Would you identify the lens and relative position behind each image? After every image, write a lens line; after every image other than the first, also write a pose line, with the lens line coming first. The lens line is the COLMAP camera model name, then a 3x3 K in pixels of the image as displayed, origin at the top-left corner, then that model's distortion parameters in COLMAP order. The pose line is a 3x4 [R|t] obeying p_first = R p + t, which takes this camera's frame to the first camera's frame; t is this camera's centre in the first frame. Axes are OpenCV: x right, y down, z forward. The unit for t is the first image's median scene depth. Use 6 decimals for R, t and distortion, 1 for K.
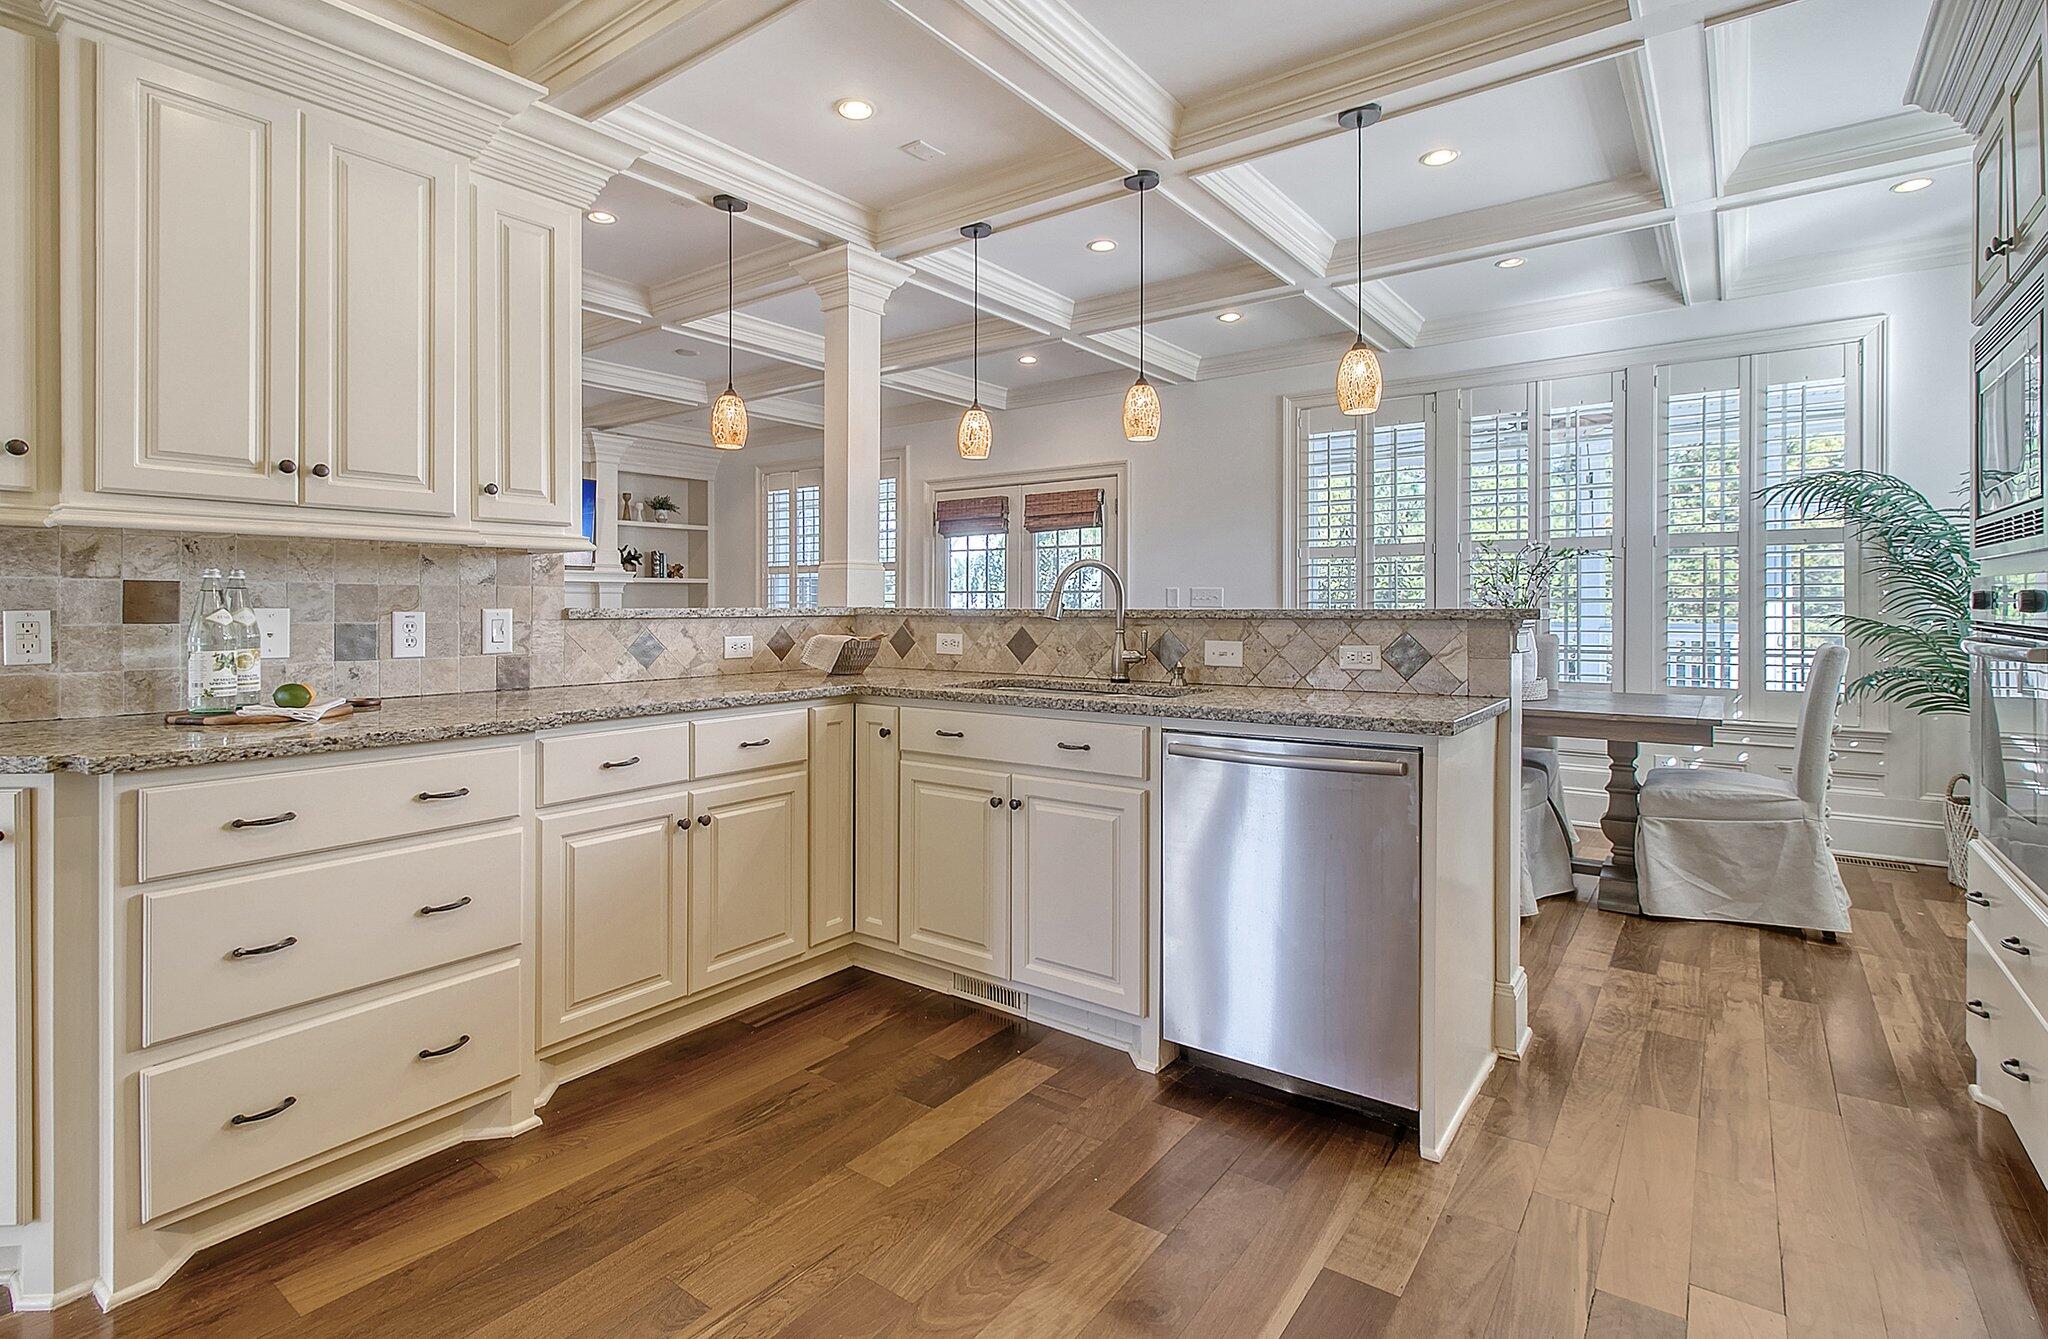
lens RADIAL K [[990.3, 0, 959.4], [0, 990.3, 610.2], [0, 0, 1]] dist [0.000783, 0.000178]
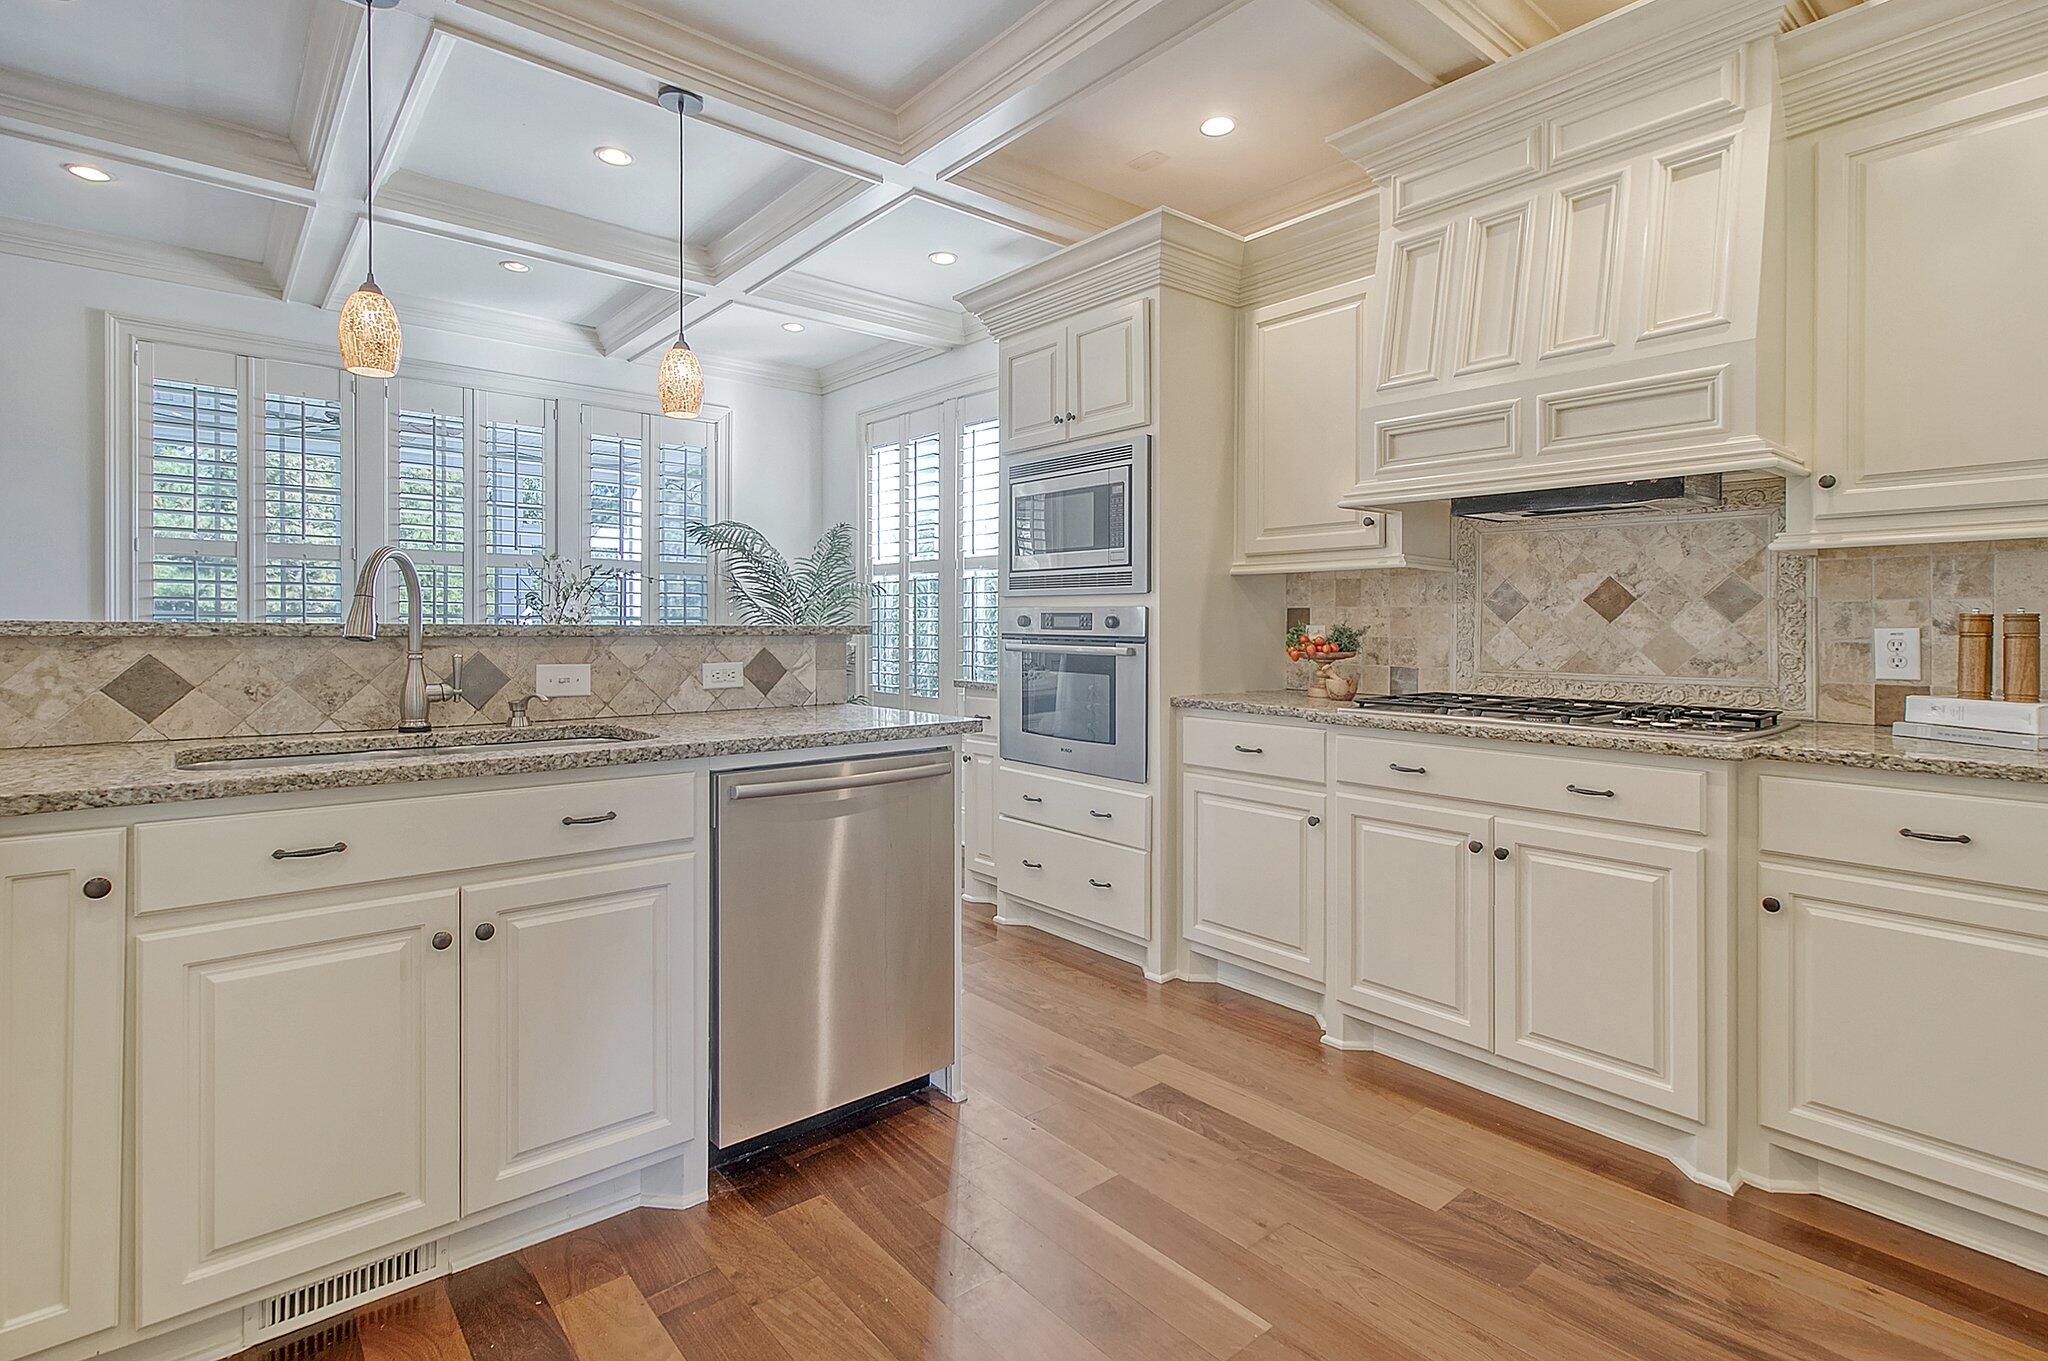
lens RADIAL K [[986.5, 0, 1015.7], [0, 986.5, 635.3], [0, 0, 1]] dist [0.020820, -0.000280]
pose [[0.207955, -0.008362, 0.978103, -0.439969], [-0.002185, 0.999957, 0.009014, -0.000421], [-0.978136, -0.004012, 0.207928, 0.474009]]
